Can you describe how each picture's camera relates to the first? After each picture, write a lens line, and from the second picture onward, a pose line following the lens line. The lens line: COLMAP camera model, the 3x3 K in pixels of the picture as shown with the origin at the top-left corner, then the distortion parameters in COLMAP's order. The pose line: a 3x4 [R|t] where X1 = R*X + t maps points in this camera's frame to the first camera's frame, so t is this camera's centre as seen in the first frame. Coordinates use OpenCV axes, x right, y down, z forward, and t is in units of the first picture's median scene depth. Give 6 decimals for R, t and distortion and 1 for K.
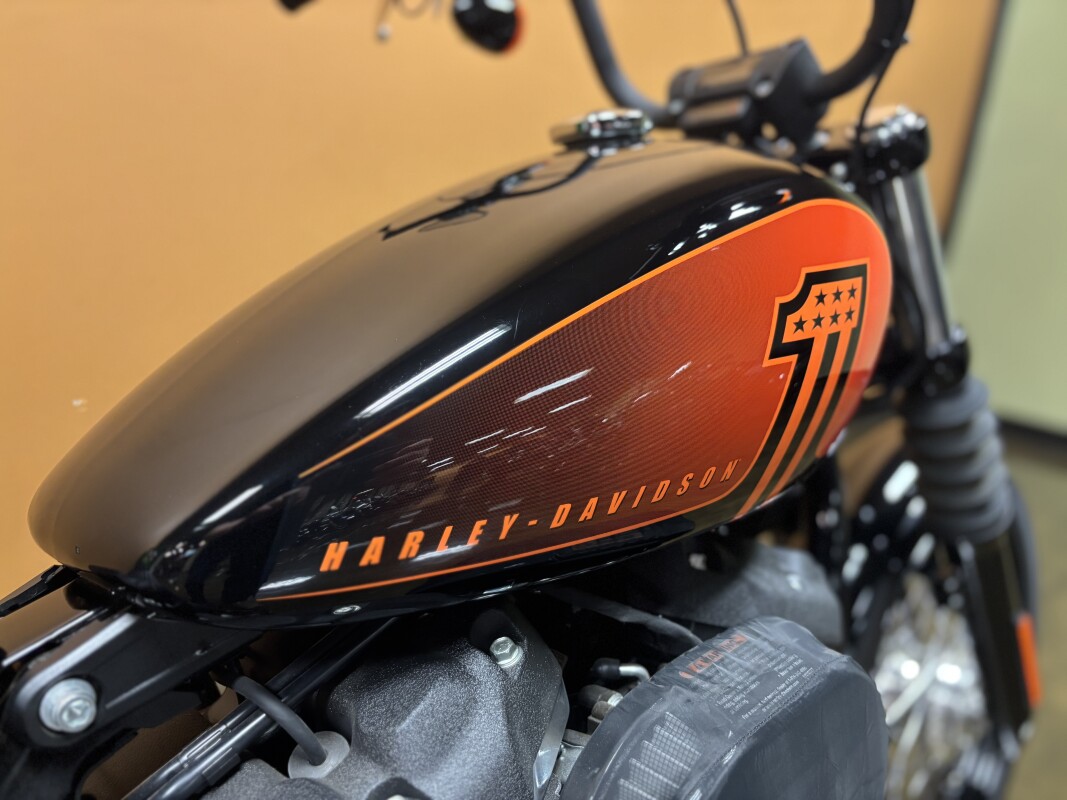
lens RADIAL K [[811.3, 0, 558.1], [0, 811.3, 398.1], [0, 0, 1]] dist [0.020227, -0.006517]
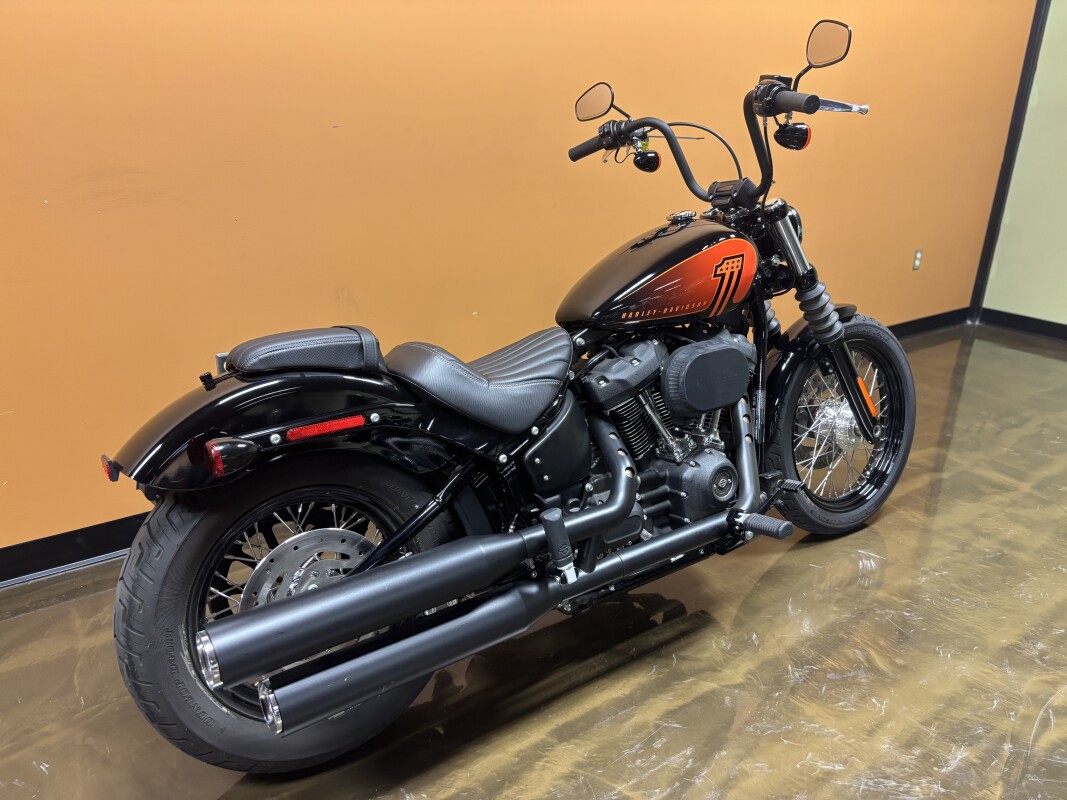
lens RADIAL K [[811.3, 0, 558.1], [0, 811.3, 398.1], [0, 0, 1]] dist [0.020227, -0.006517]
pose [[0.980872, -0.013811, -0.194162, 0.264875], [0.026733, 0.997586, 0.064091, 0.284630], [0.192808, -0.068056, 0.978874, -3.378478]]
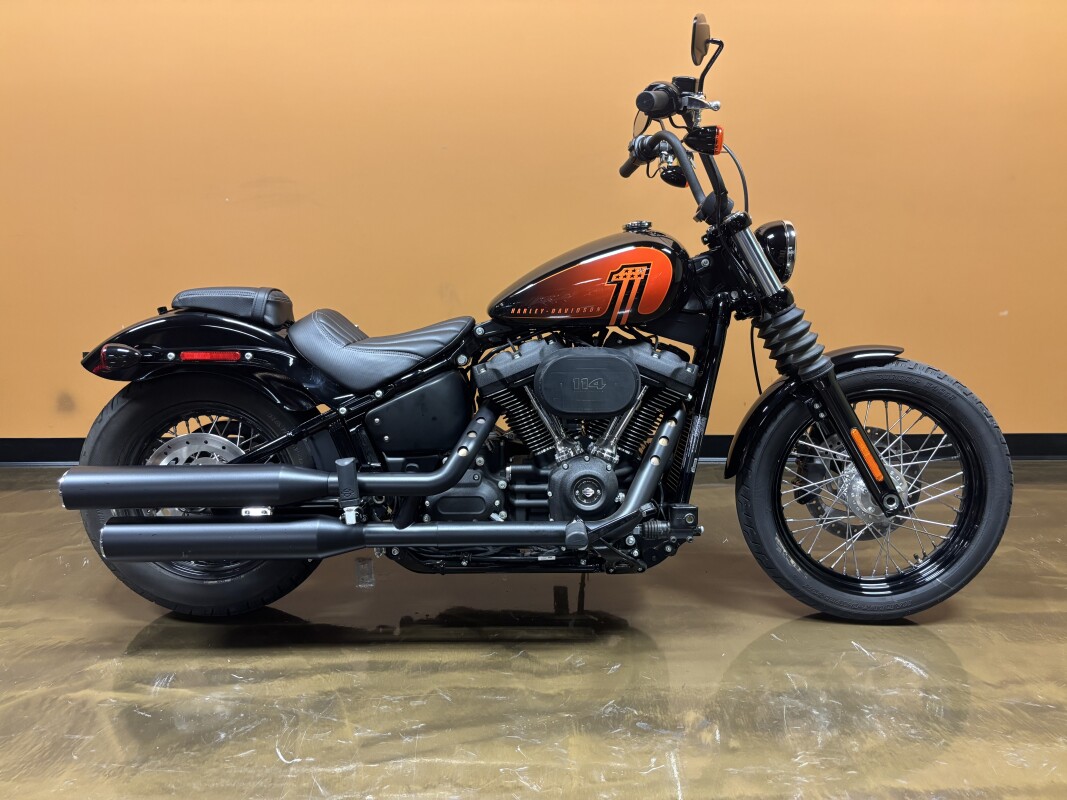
lens RADIAL K [[811.3, 0, 558.1], [0, 811.3, 398.1], [0, 0, 1]] dist [0.020227, -0.006517]
pose [[0.702047, 0.114856, -0.702807, 3.062665], [-0.125777, 0.991391, 0.036378, 0.414576], [0.700935, 0.062858, 0.710450, -2.161430]]
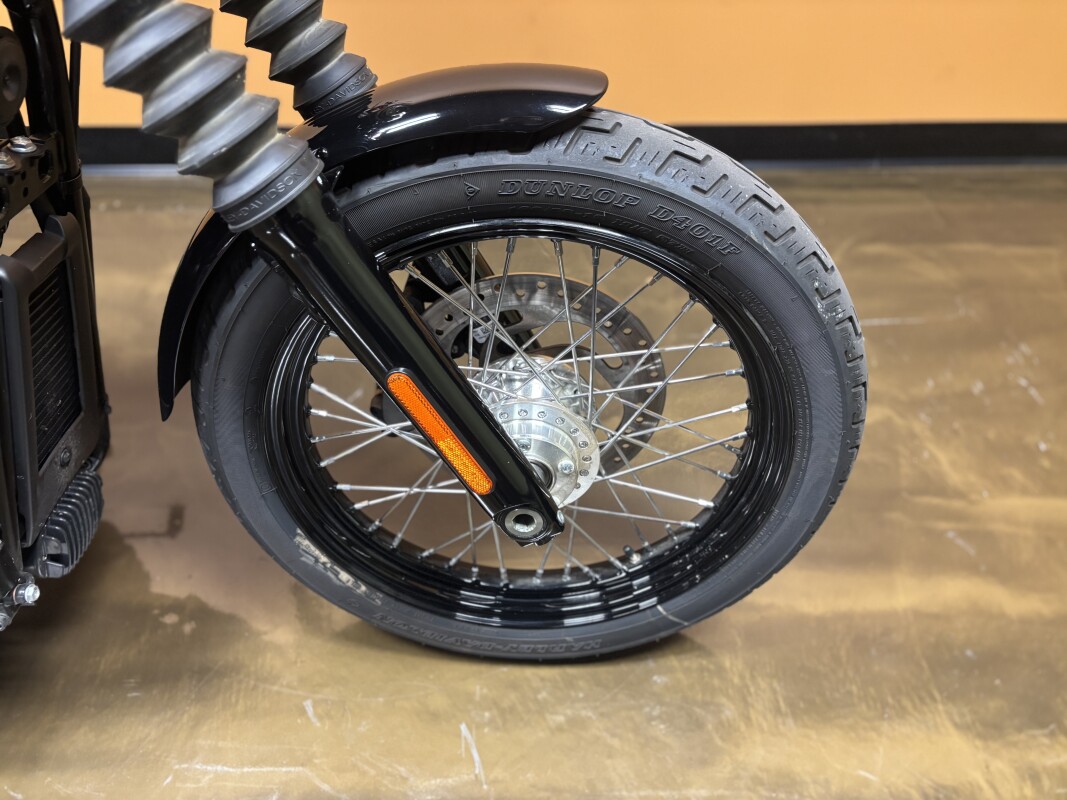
lens RADIAL K [[820.9, 0, 533.5], [0, 820.9, 400.0], [0, 0, 1]] dist [0.003970, -0.000634]
pose [[0.706882, 0.454892, -0.541656, 2.130308], [-0.135933, 0.838864, 0.527095, -0.223853], [0.694147, -0.298965, 0.654813, 1.223509]]
